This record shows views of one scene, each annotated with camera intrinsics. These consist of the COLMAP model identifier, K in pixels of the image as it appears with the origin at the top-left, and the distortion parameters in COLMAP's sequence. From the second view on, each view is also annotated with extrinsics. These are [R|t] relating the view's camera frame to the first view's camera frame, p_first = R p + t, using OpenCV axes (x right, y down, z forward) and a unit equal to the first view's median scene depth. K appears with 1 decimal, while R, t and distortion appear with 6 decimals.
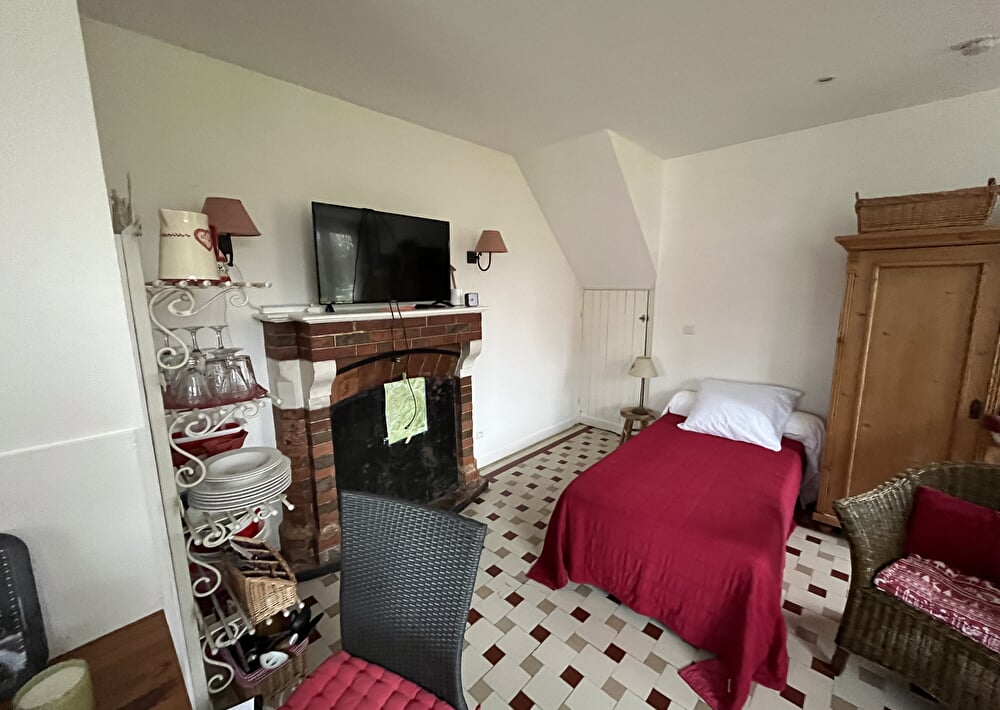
lens RADIAL K [[403.2, 0, 496.8], [0, 403.2, 356.4], [0, 0, 1]] dist [-0.006351, 0.000042]
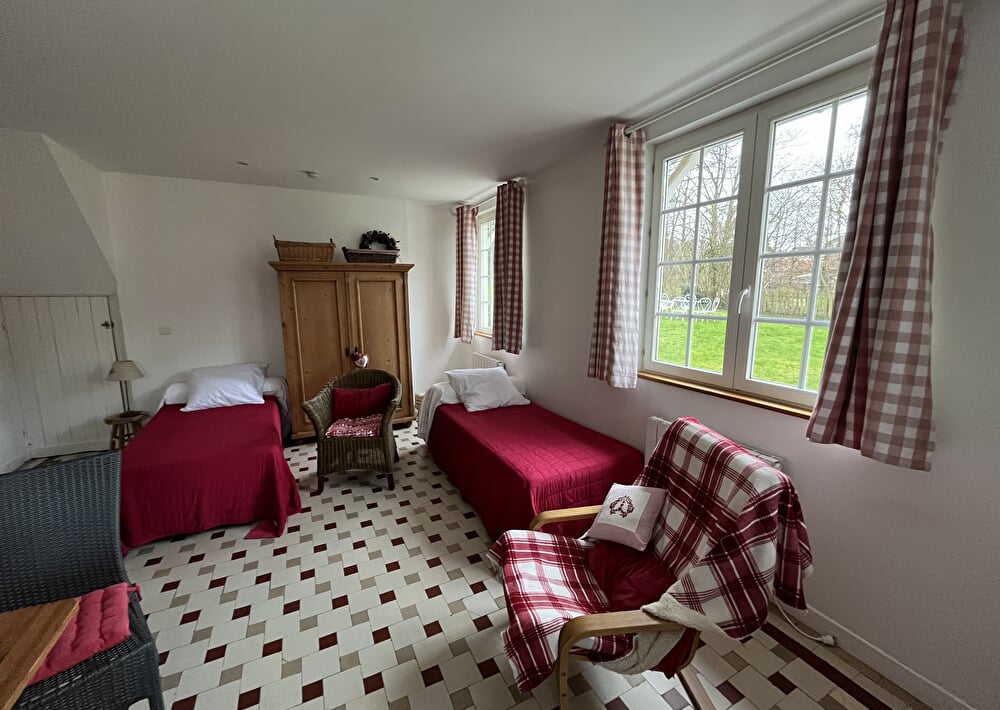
lens RADIAL K [[403.2, 0, 496.8], [0, 403.2, 356.4], [0, 0, 1]] dist [-0.006351, 0.000042]
pose [[0.343032, -0.142052, 0.928520, -0.363750], [0.160031, 0.982886, 0.091247, 0.071097], [-0.925591, 0.117292, 0.359894, -0.357568]]
